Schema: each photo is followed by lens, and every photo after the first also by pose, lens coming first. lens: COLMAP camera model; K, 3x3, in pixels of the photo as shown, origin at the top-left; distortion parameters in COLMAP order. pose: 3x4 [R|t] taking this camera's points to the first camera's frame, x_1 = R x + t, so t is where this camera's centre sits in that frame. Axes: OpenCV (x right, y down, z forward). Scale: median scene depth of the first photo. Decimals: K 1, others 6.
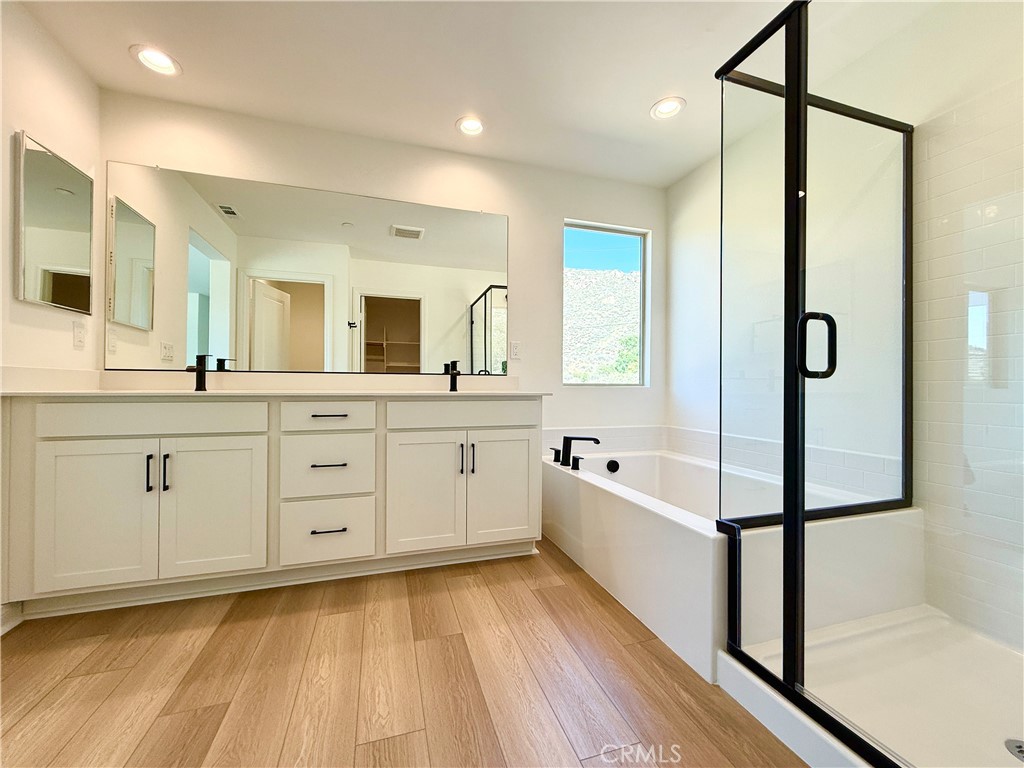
lens RADIAL K [[409.4, 0, 510.1], [0, 409.4, 382.6], [0, 0, 1]] dist [-0.000646, 0.001207]
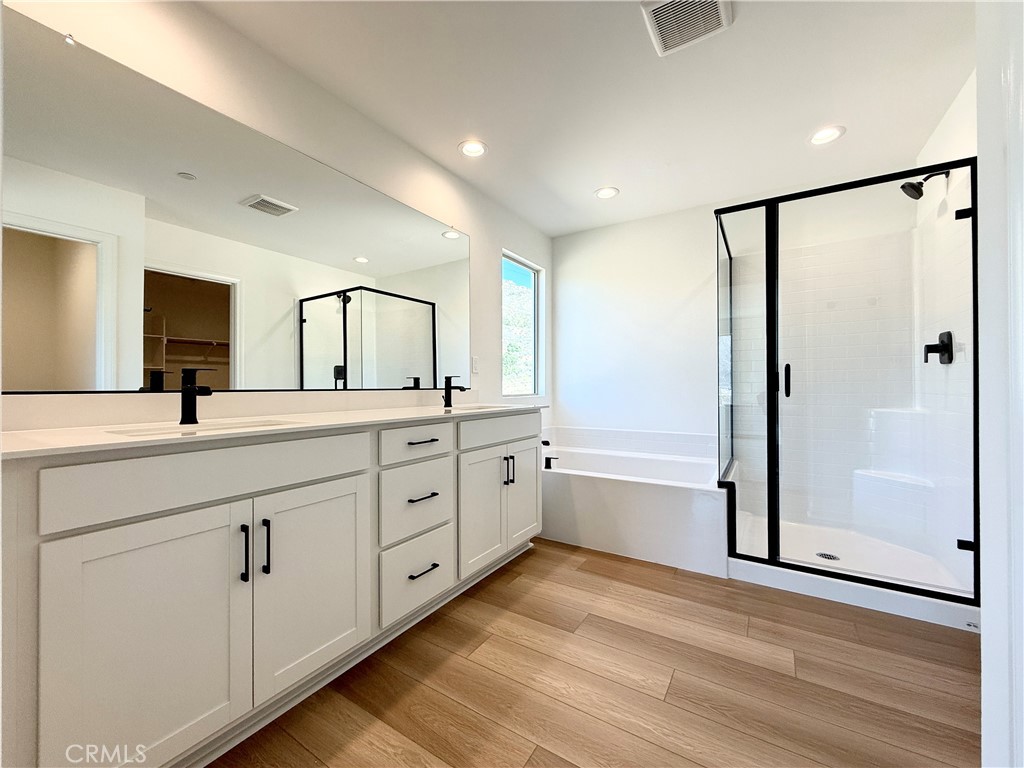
lens RADIAL K [[409.4, 0, 511.2], [0, 409.4, 382.6], [0, 0, 1]] dist [-0.000646, 0.001207]
pose [[0.766504, -0.000908, 0.642238, -0.875472], [0.002448, 0.999996, -0.001508, -0.047268], [-0.642234, 0.002728, 0.766503, 0.193772]]
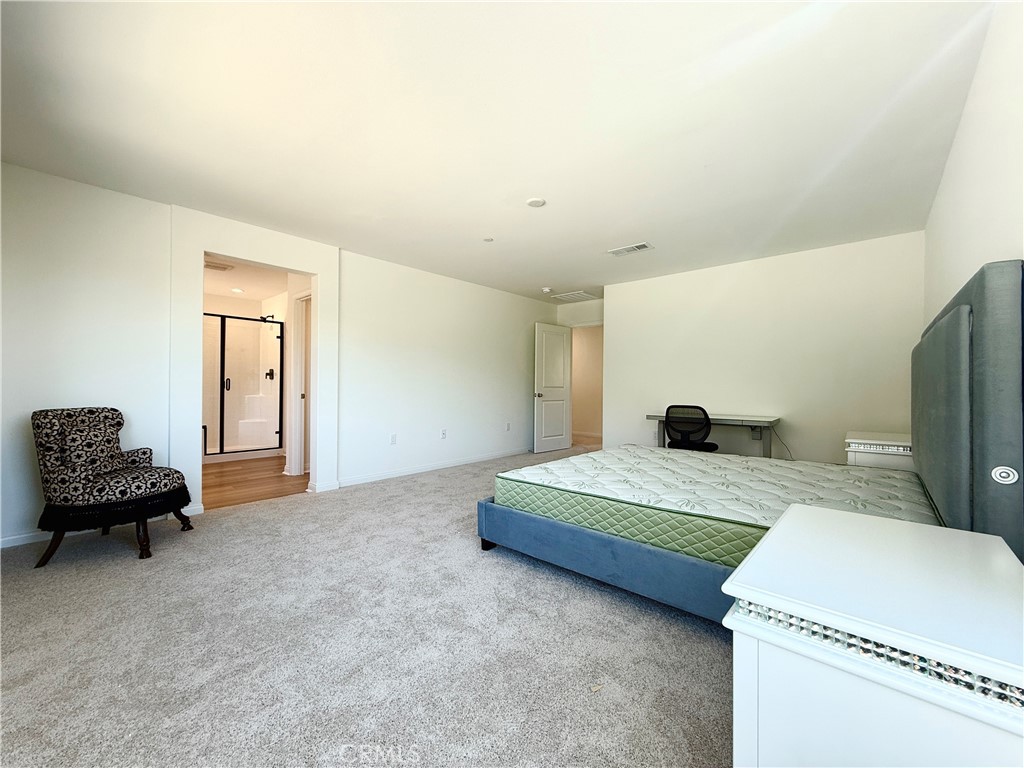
lens RADIAL K [[409.4, 0, 515.5], [0, 409.4, 383.4], [0, 0, 1]] dist [-0.000646, 0.001207]
pose [[-0.520914, -0.001090, 0.853609, -3.243569], [-0.011774, 0.999913, -0.005908, -0.069262], [-0.853528, -0.013128, -0.520881, 0.331166]]
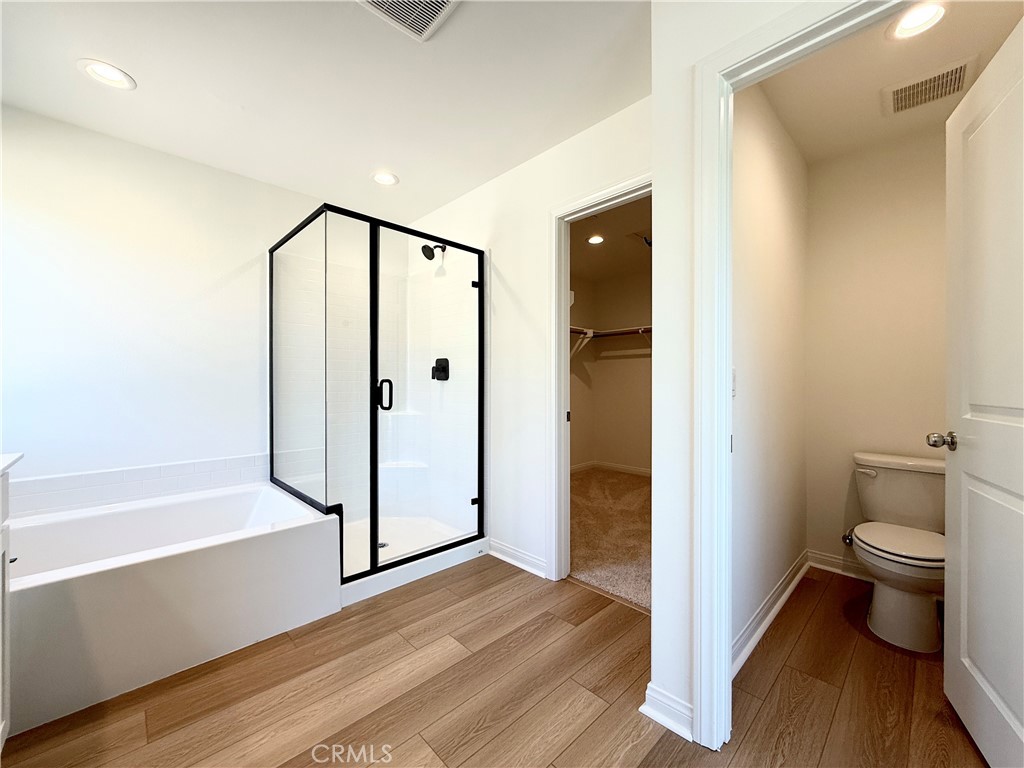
lens RADIAL K [[409.4, 0, 508.9], [0, 409.4, 383.4], [0, 0, 1]] dist [-0.000646, 0.001207]
pose [[-0.439486, -0.004897, 0.898236, -0.814864], [-0.006269, 0.999978, 0.002385, -0.090690], [-0.898227, -0.004583, -0.439507, 0.770920]]
